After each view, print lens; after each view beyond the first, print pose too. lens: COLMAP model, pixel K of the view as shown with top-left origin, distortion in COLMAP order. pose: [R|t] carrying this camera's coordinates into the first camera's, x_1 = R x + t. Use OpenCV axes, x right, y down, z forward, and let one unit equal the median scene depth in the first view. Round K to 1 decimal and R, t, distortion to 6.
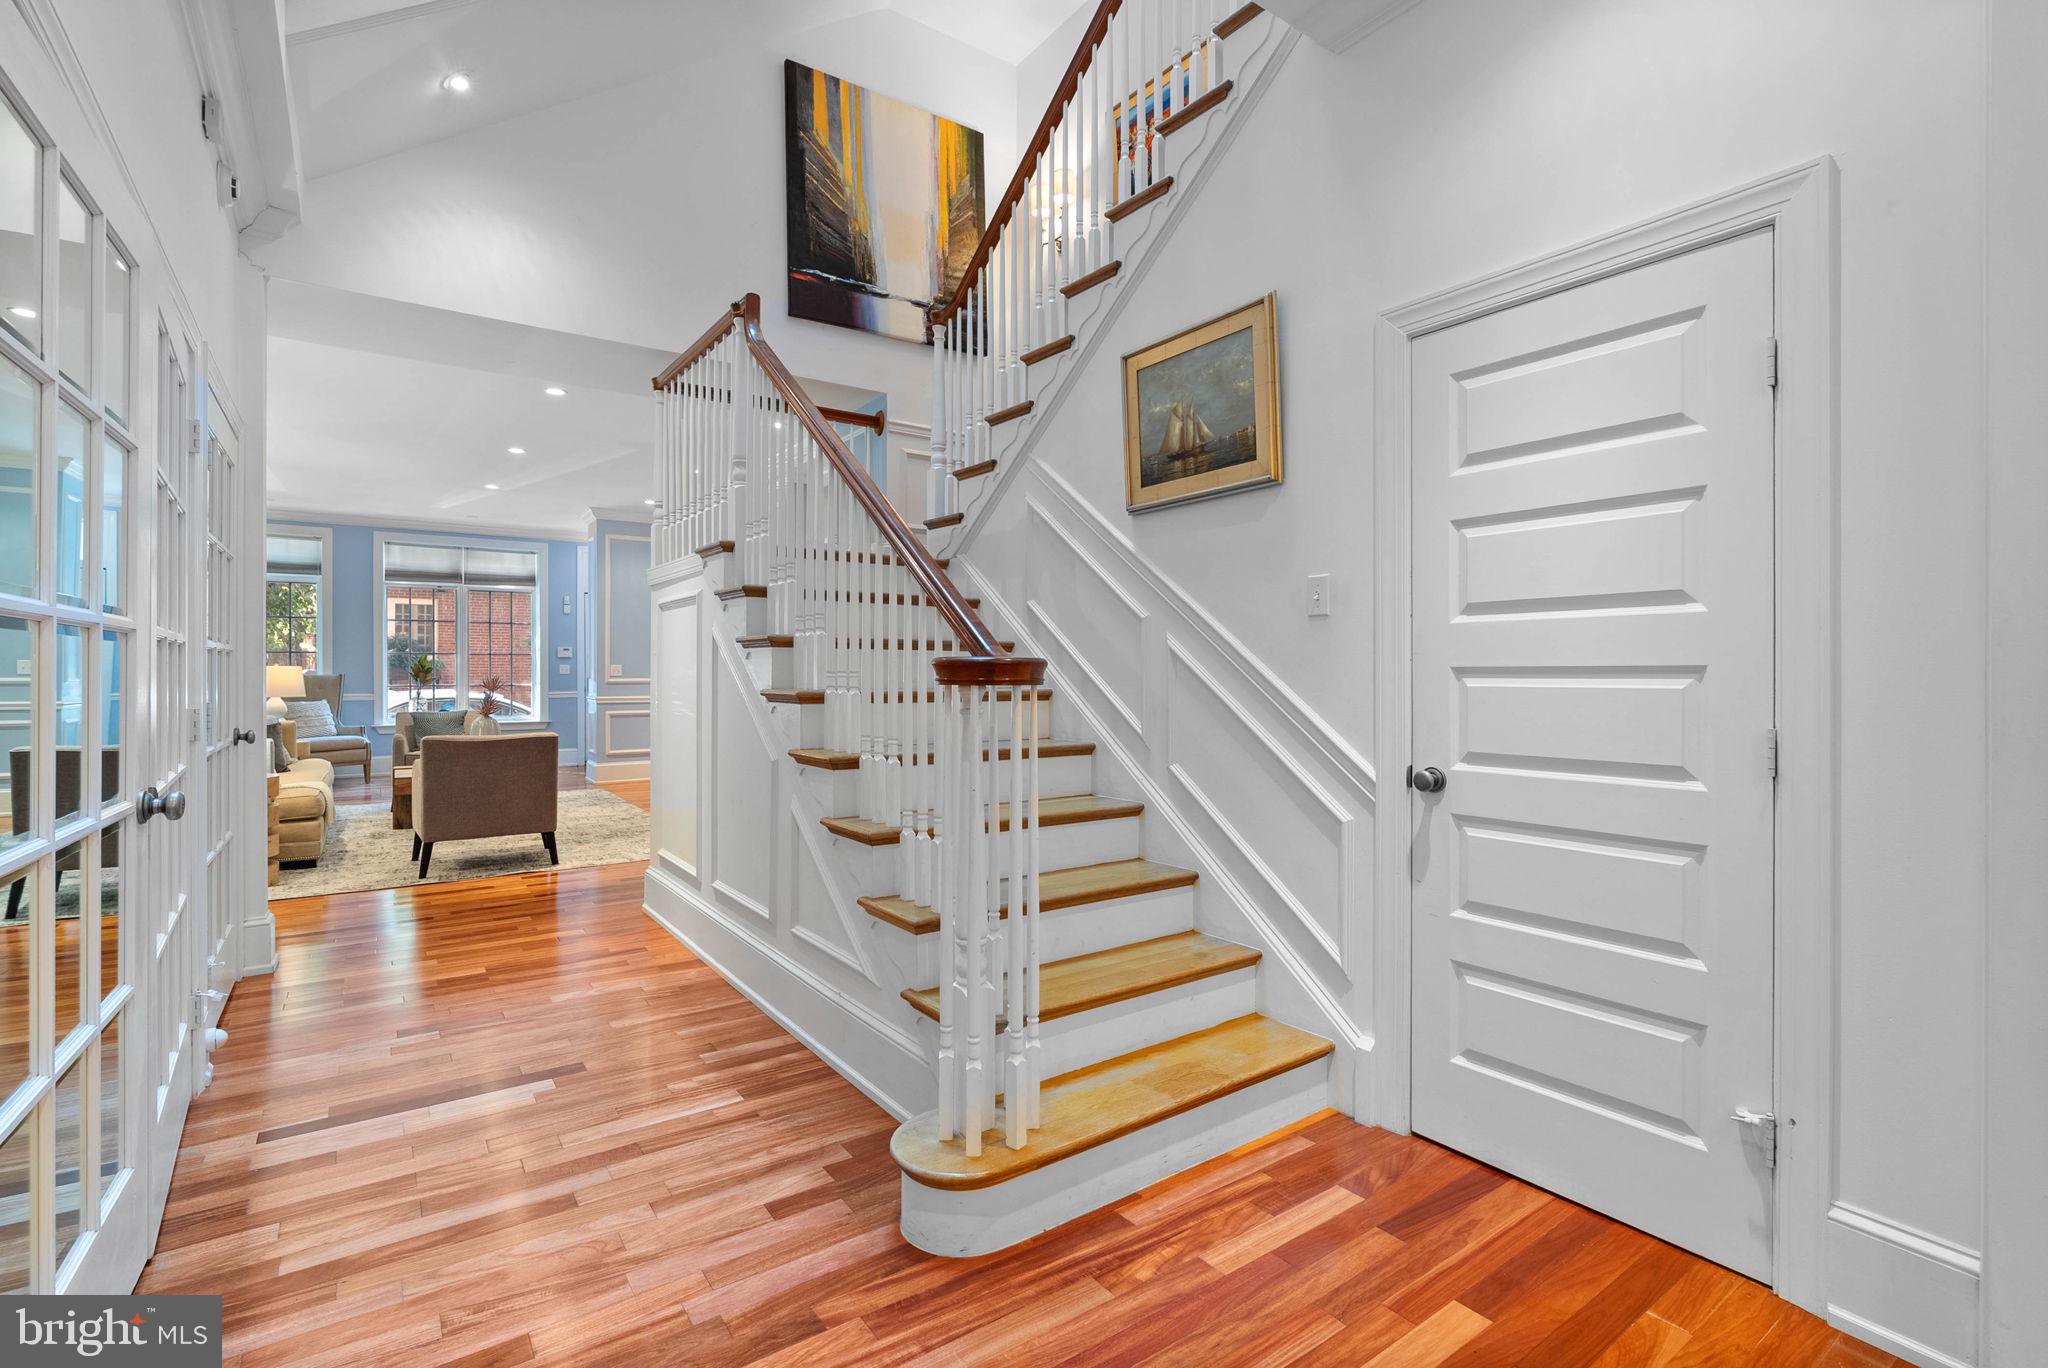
lens RADIAL K [[924.3, 0, 1022.7], [0, 924.3, 671.7], [0, 0, 1]] dist [-0.000518, 0.000088]
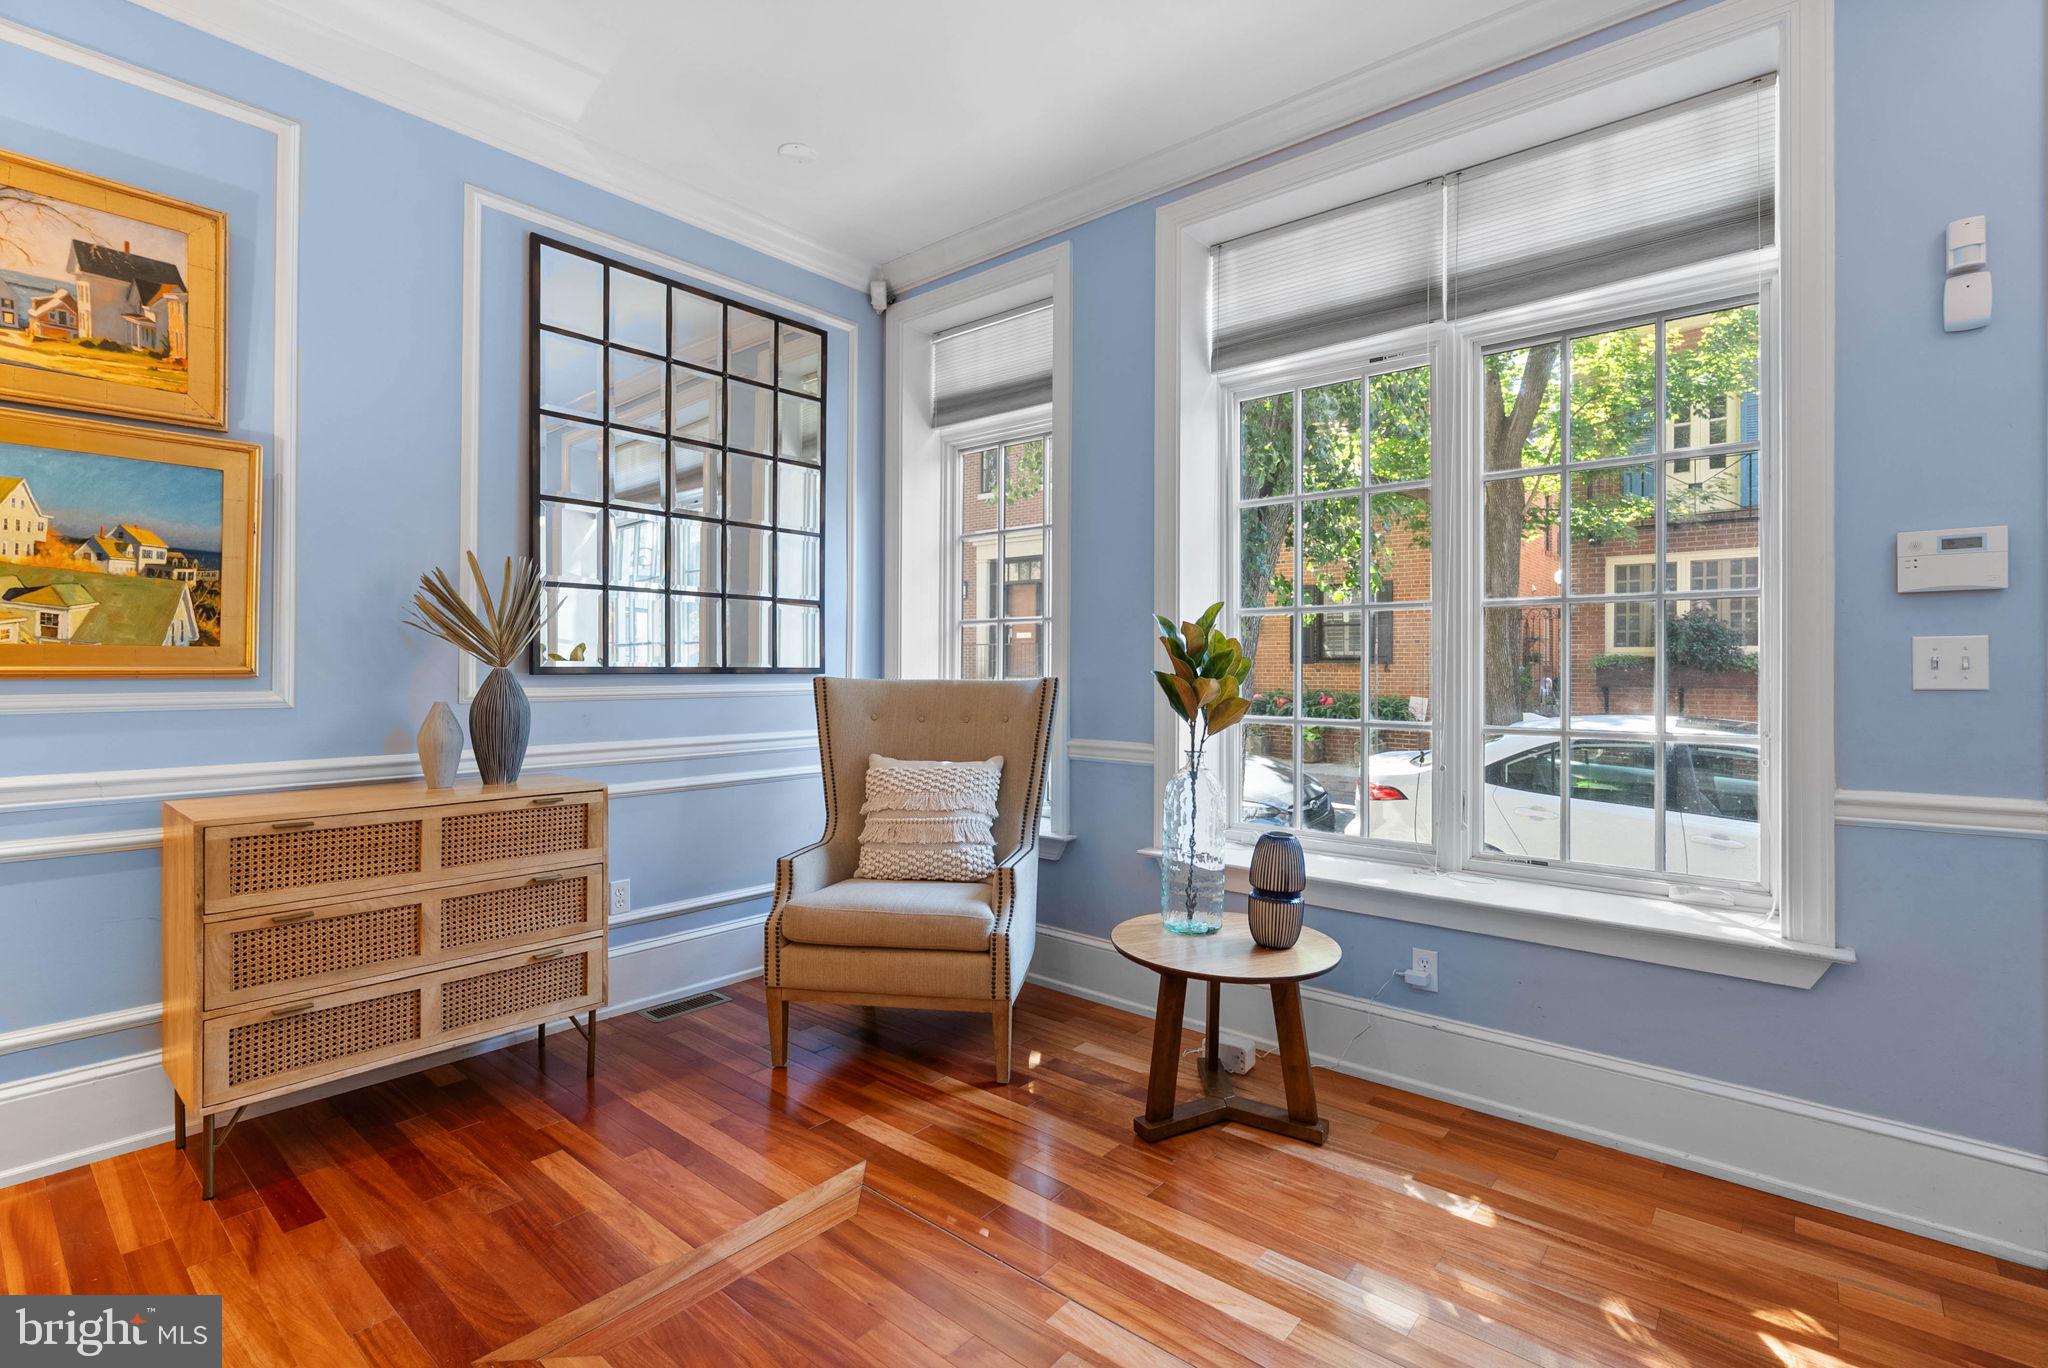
lens RADIAL K [[937.6, 0, 1028.1], [0, 937.6, 661.9], [0, 0, 1]] dist [-0.011865, 0.005900]
pose [[0.258340, -0.005014, -0.966041, -0.420341], [-0.007008, 0.999950, -0.007064, -0.000485], [0.966029, 0.008595, 0.258292, 0.889296]]
